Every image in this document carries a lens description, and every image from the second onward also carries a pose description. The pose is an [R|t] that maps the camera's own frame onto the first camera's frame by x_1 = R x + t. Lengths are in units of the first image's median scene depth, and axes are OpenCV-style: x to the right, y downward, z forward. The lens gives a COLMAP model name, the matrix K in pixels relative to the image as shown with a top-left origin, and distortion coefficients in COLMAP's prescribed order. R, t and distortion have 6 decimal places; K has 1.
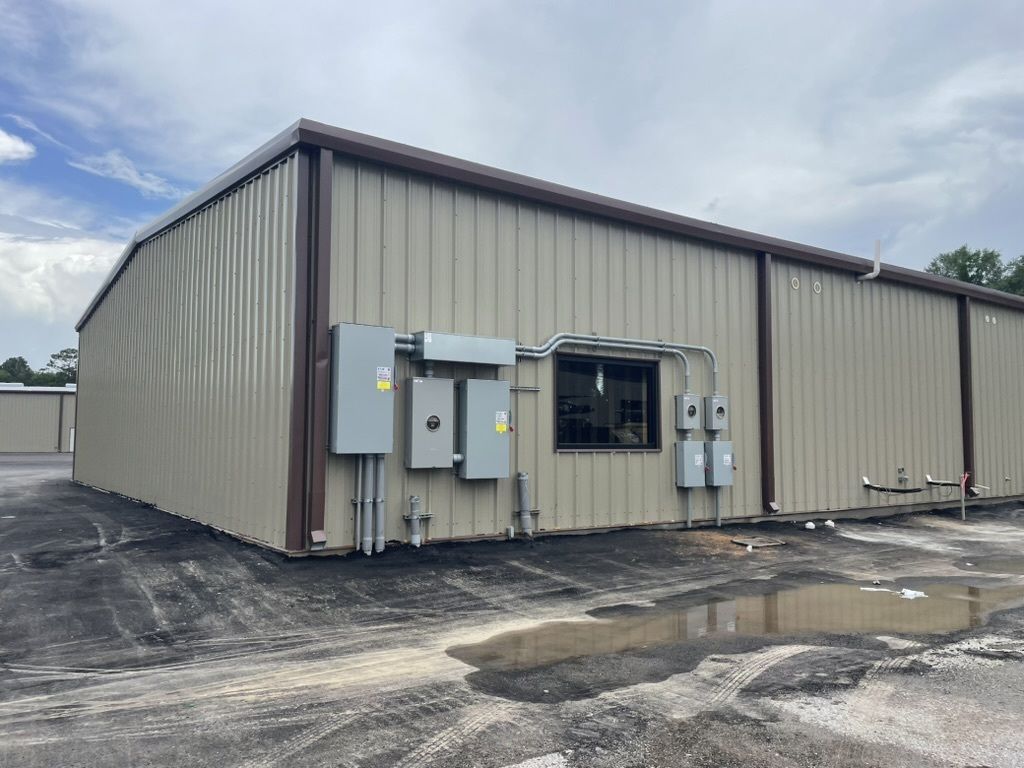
lens RADIAL K [[780.9, 0, 512.0], [0, 780.9, 384.0], [0, 0, 1]] dist [0.067249, -0.003239]
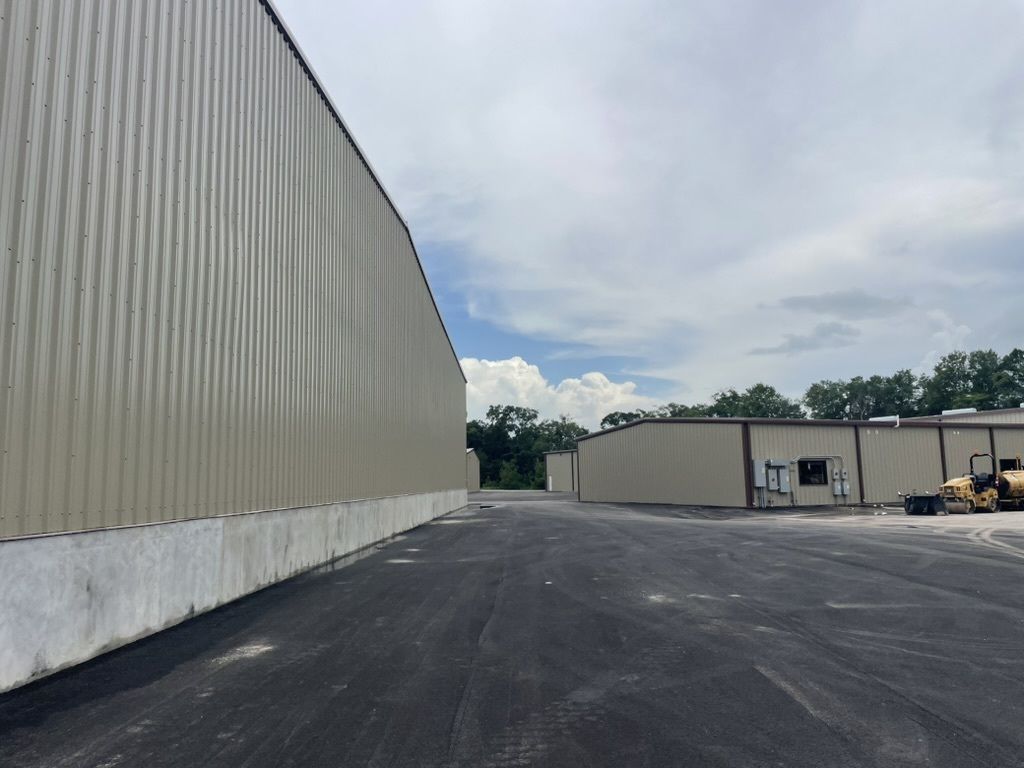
lens RADIAL K [[780.9, 0, 512.0], [0, 780.9, 384.0], [0, 0, 1]] dist [0.067249, -0.003239]
pose [[0.981893, -0.047183, -0.183467, -0.603166], [0.038229, 0.997913, -0.052044, -0.269237], [0.185540, 0.044088, 0.981647, -3.144390]]
